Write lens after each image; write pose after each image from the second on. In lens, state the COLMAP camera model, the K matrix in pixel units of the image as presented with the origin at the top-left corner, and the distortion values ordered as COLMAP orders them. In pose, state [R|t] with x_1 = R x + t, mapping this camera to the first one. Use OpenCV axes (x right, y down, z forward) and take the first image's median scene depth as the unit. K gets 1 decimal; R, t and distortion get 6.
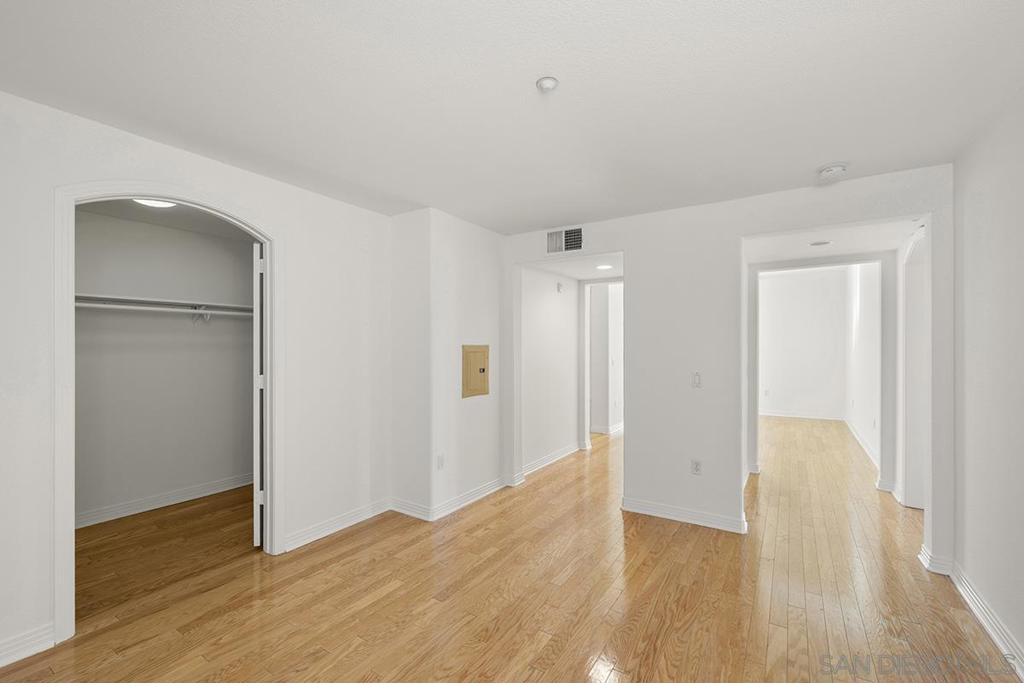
lens RADIAL K [[435.9, 0, 508.1], [0, 435.9, 342.5], [0, 0, 1]] dist [0.001979, -0.000688]
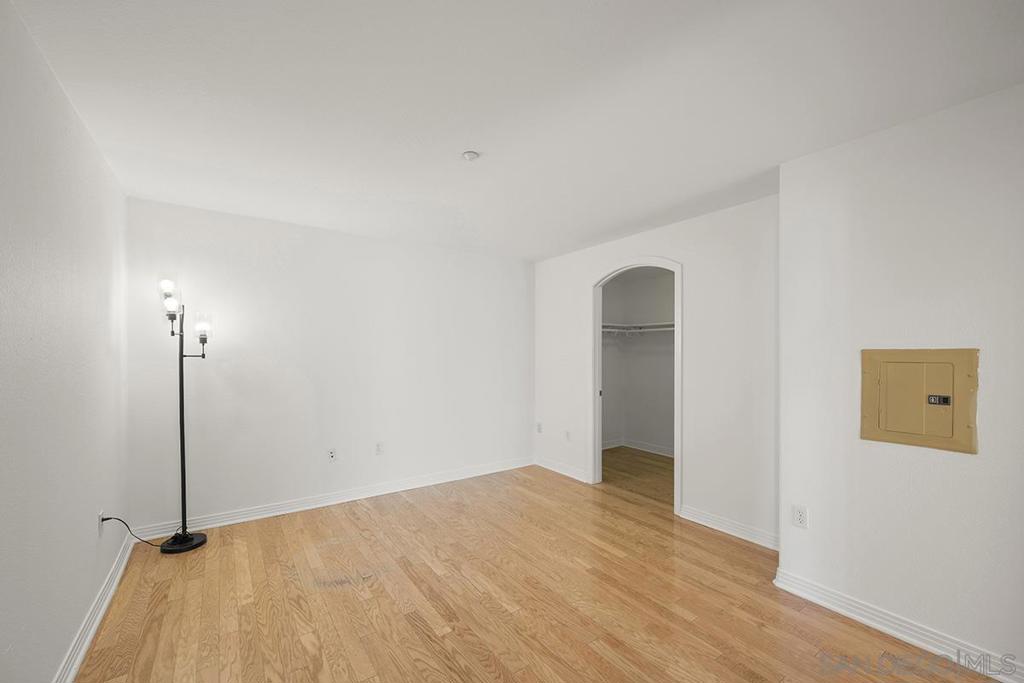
lens RADIAL K [[407.3, 0, 507.9], [0, 407.3, 349.9], [0, 0, 1]] dist [0.001737, -0.000958]
pose [[-0.359586, -0.003545, -0.933105, 0.836912], [0.000824, 0.999991, -0.004116, 0.012188], [0.933112, -0.002249, -0.359580, 1.072807]]
